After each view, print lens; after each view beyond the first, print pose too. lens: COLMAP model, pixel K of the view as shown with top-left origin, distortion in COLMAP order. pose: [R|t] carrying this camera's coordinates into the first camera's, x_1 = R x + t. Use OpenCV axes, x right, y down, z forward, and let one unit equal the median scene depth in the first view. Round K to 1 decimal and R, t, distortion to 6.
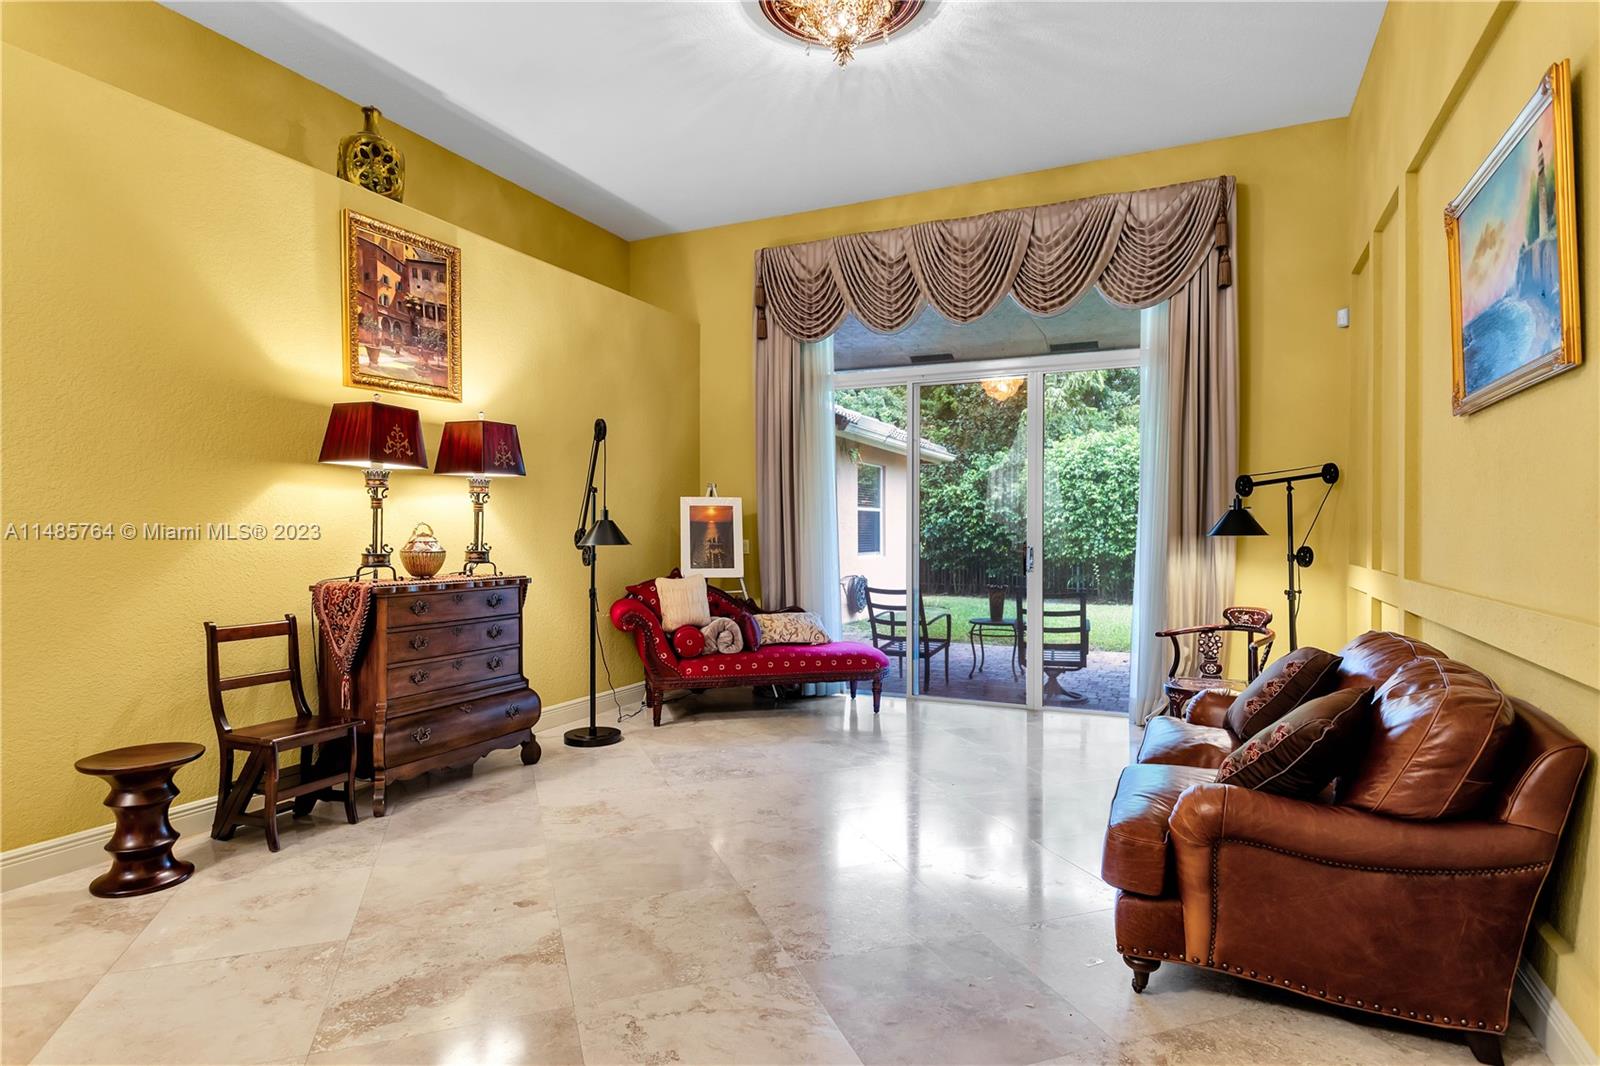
lens RADIAL K [[849.8, 0, 800.7], [0, 849.8, 530.0], [0, 0, 1]] dist [0.003311, -0.001050]
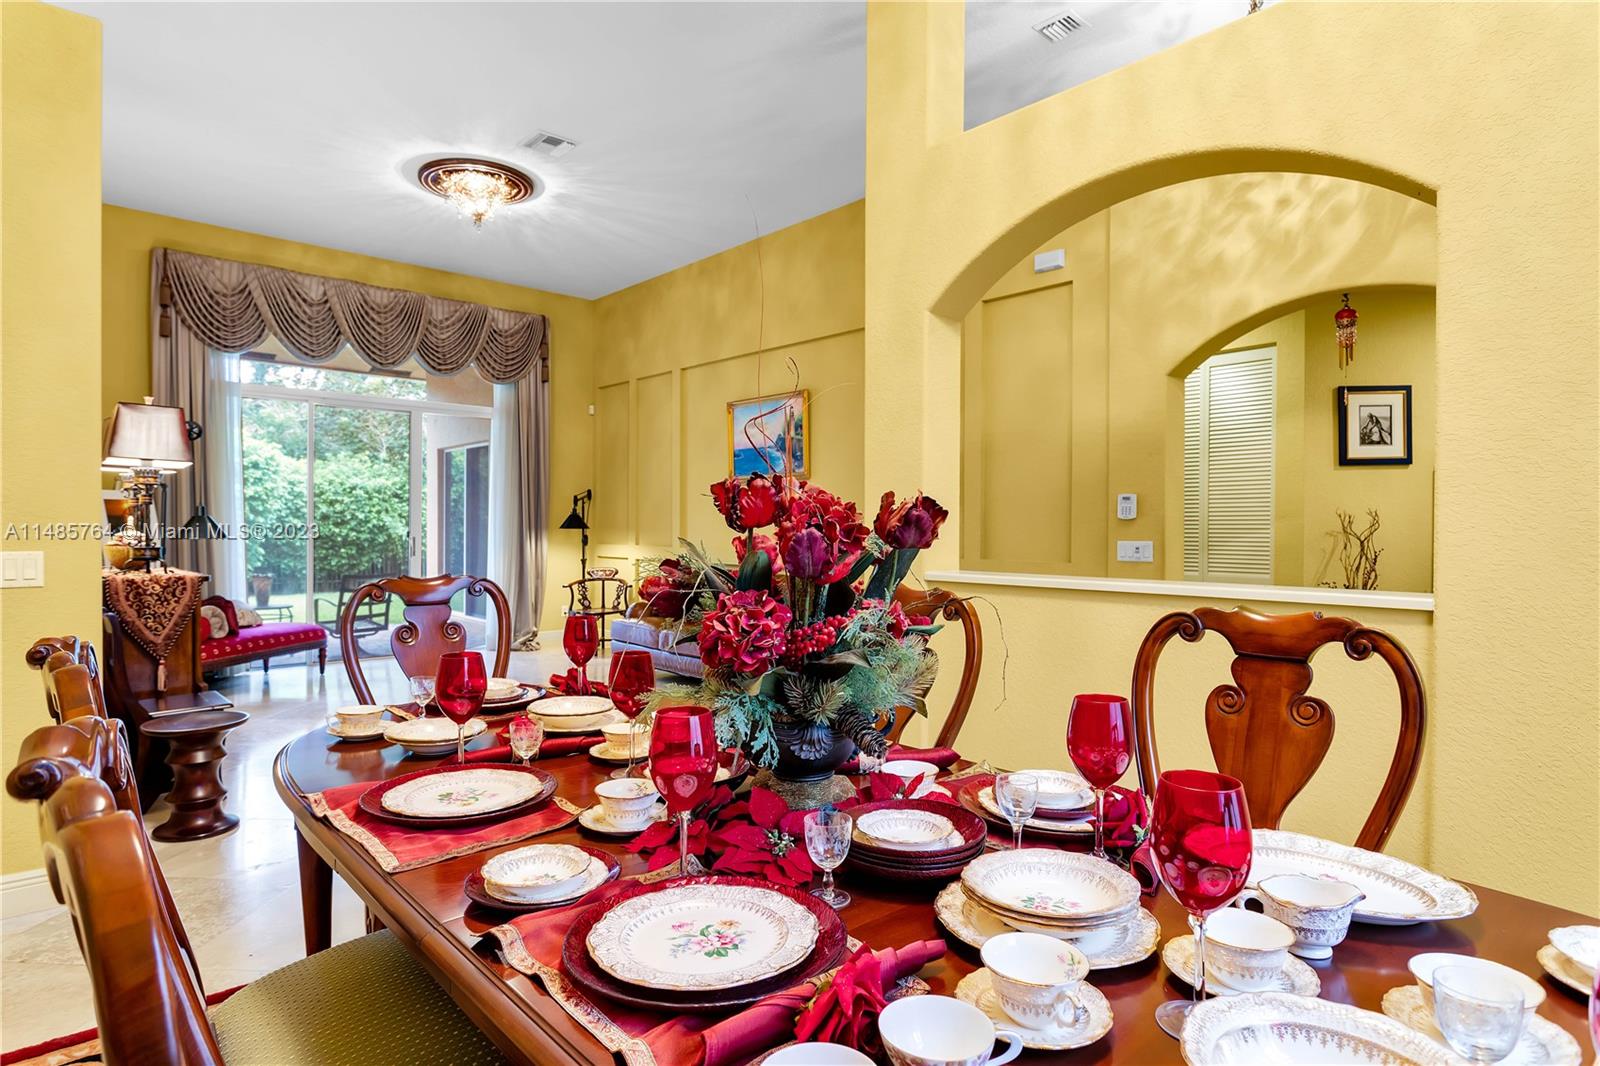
lens RADIAL K [[860.5, 0, 790.2], [0, 860.5, 531.5], [0, 0, 1]] dist [0.000623, -0.001609]
pose [[0.385139, -0.003725, 0.922851, -1.050798], [-0.004101, 0.999975, 0.005748, 0.000200], [-0.922850, -0.005998, 0.385114, -0.130559]]
